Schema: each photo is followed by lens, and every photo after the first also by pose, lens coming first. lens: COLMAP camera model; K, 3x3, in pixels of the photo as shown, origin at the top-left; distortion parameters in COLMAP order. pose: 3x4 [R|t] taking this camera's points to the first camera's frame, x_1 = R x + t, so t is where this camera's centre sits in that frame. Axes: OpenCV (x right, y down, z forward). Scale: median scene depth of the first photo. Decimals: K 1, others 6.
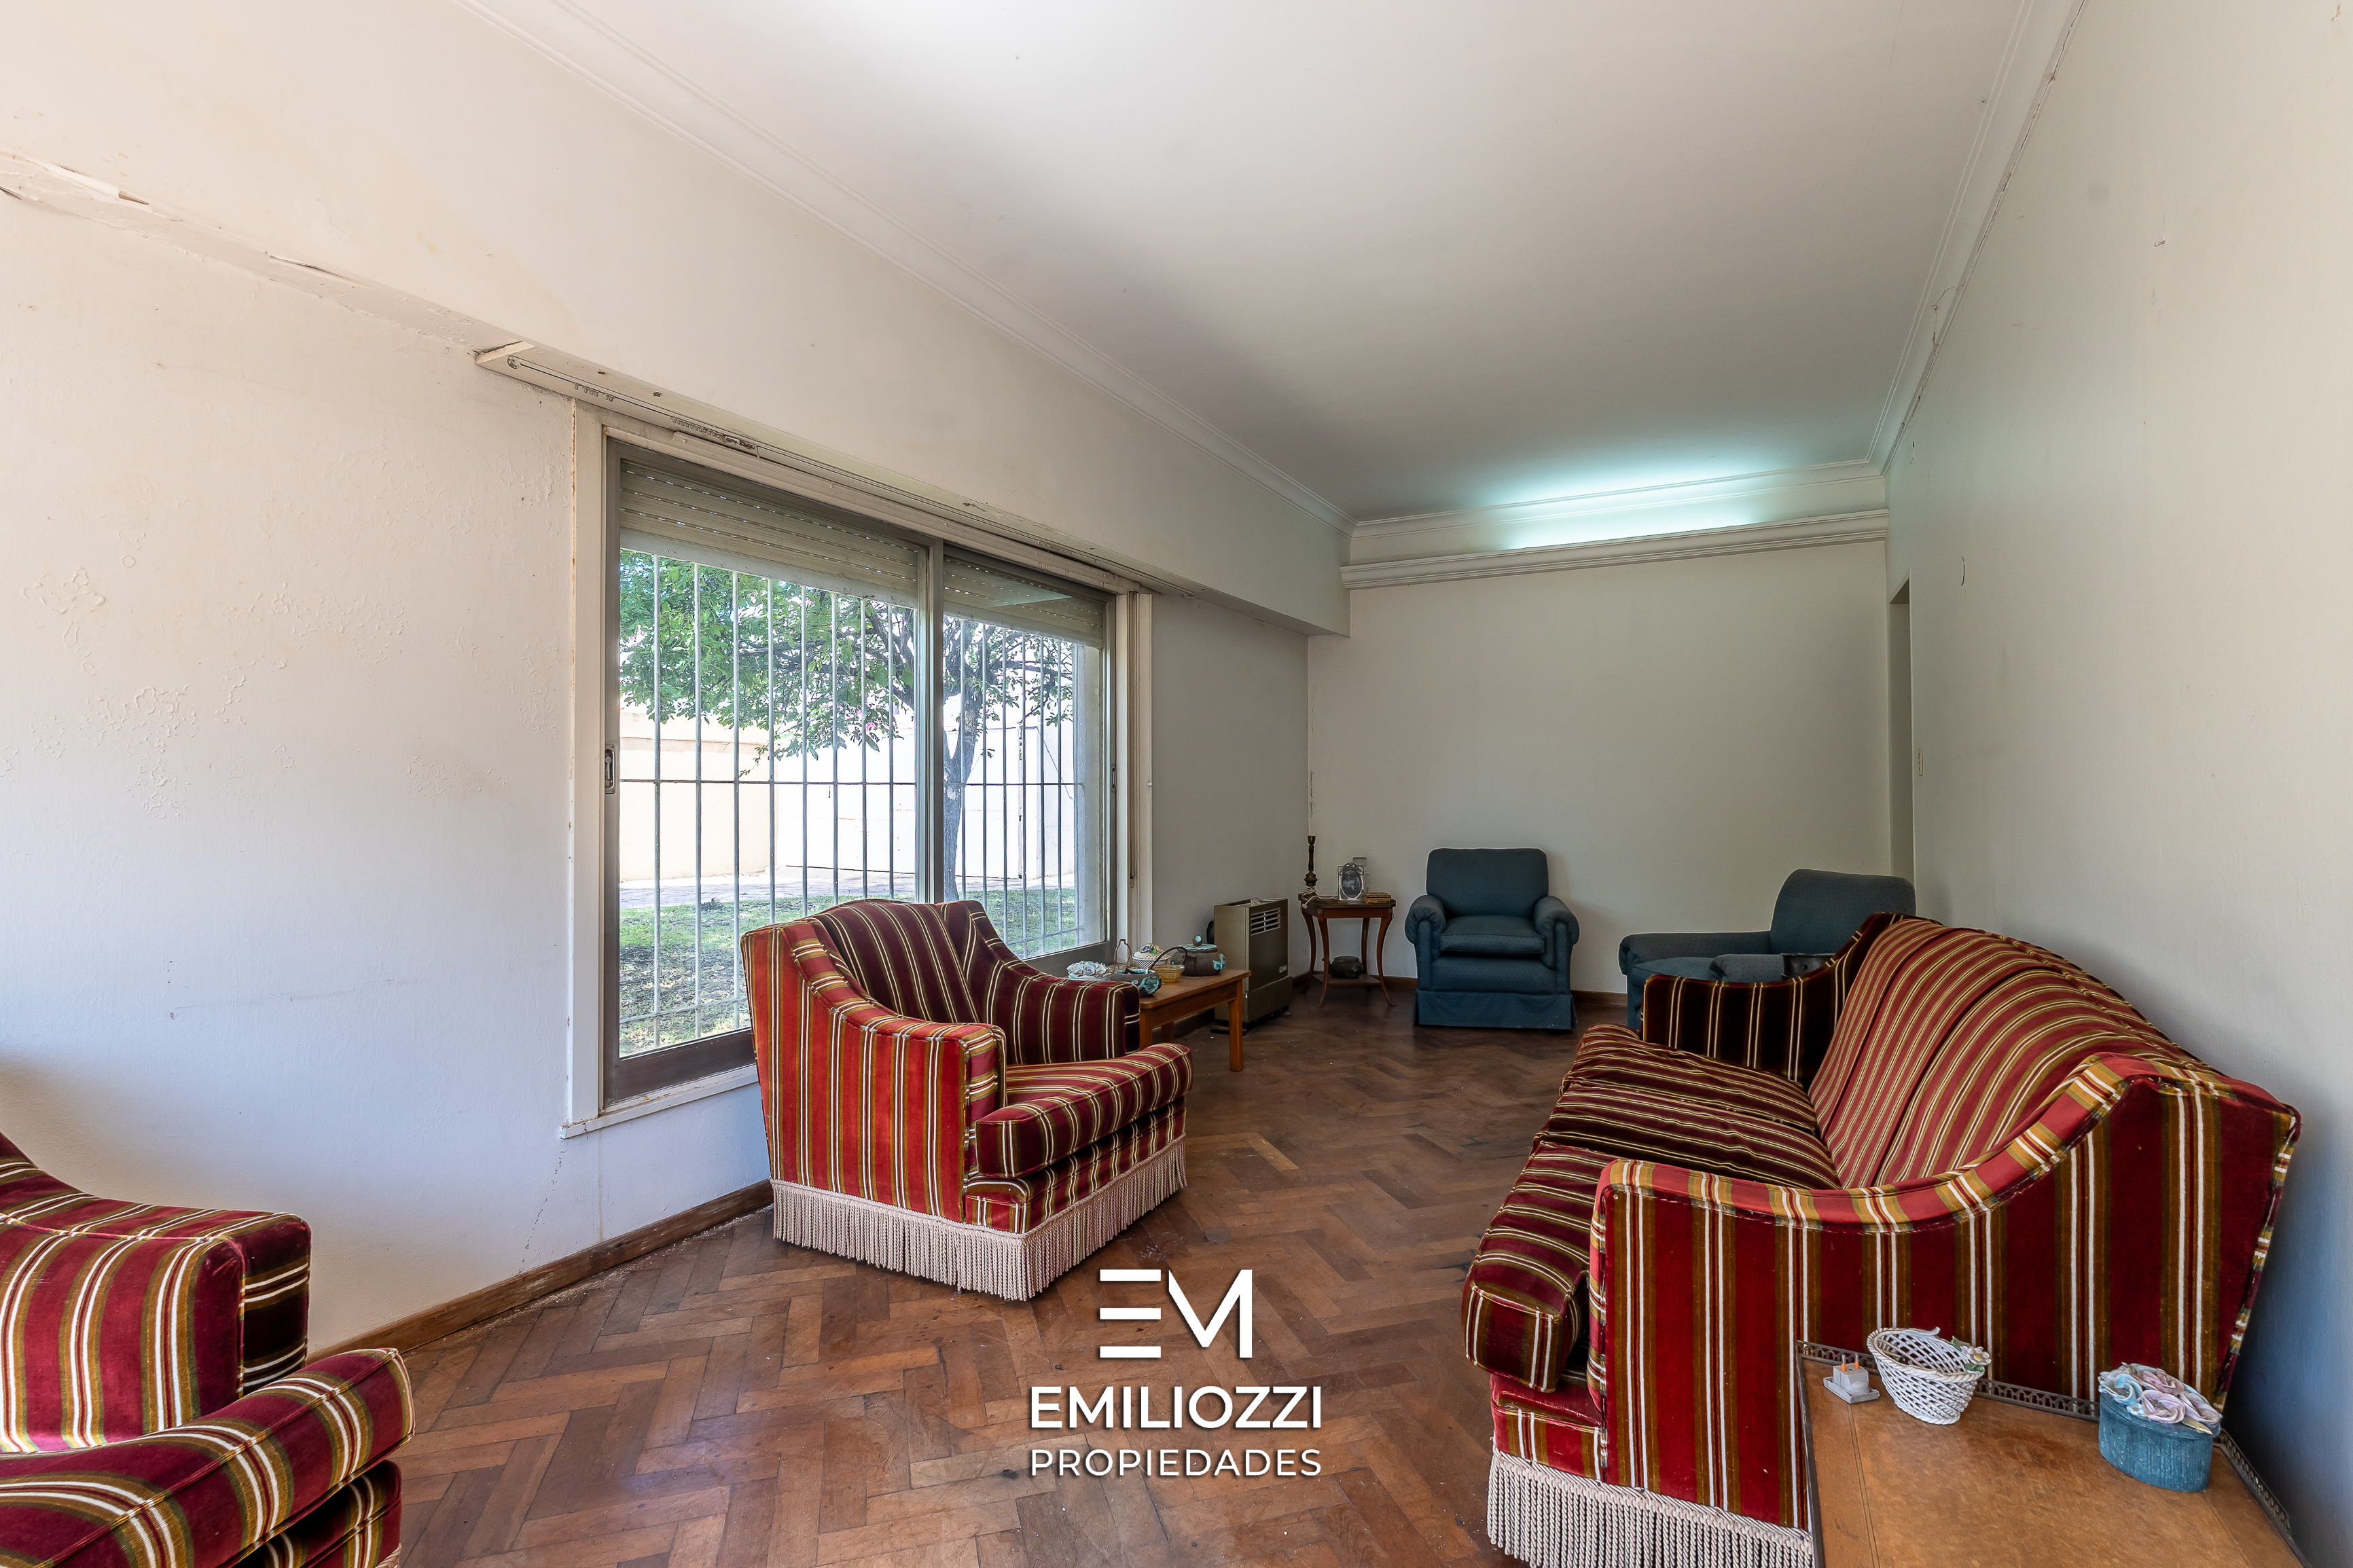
lens RADIAL K [[1033.5, 0, 1141.4], [0, 1033.5, 767.1], [0, 0, 1]] dist [-0.000364, -0.000024]
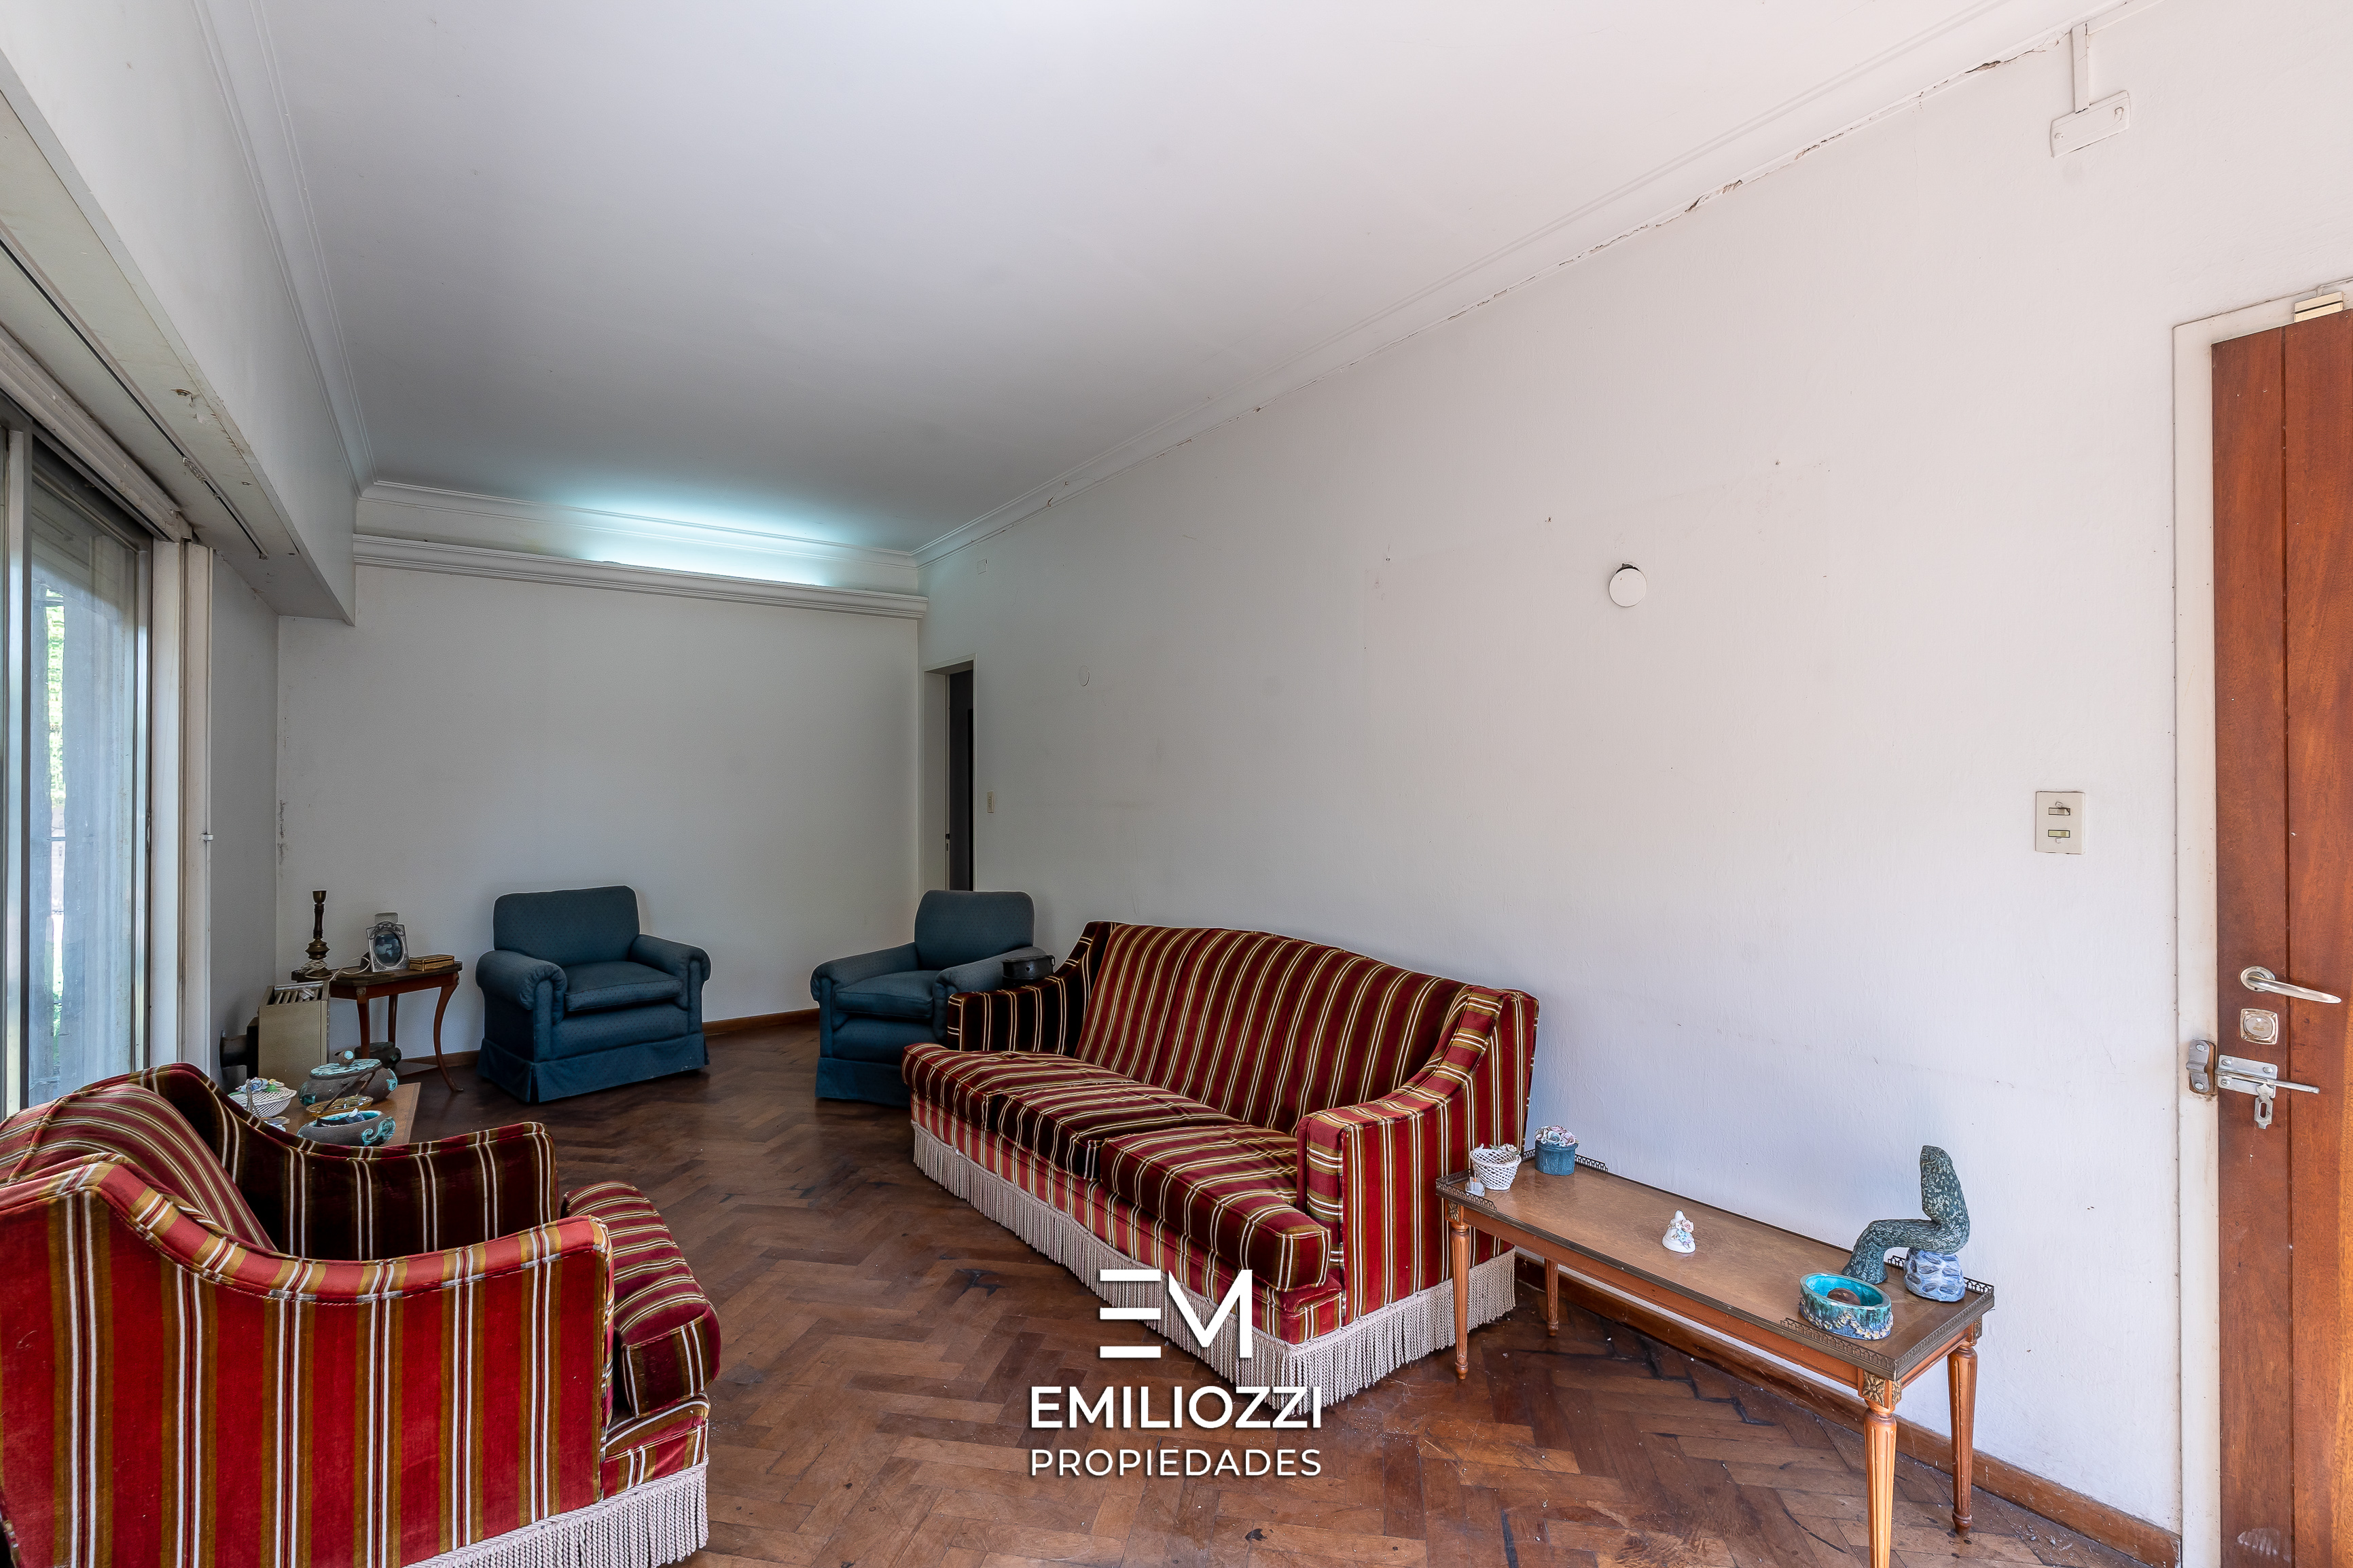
lens RADIAL K [[1046.6, 0, 1176.5], [0, 1046.6, 784.0], [0, 0, 1]] dist [-0.011901, -0.000578]
pose [[0.452570, 0.010005, 0.891673, -0.275139], [-0.018761, 0.999823, -0.001696, -0.025370], [-0.891532, -0.015961, 0.452677, 0.143509]]
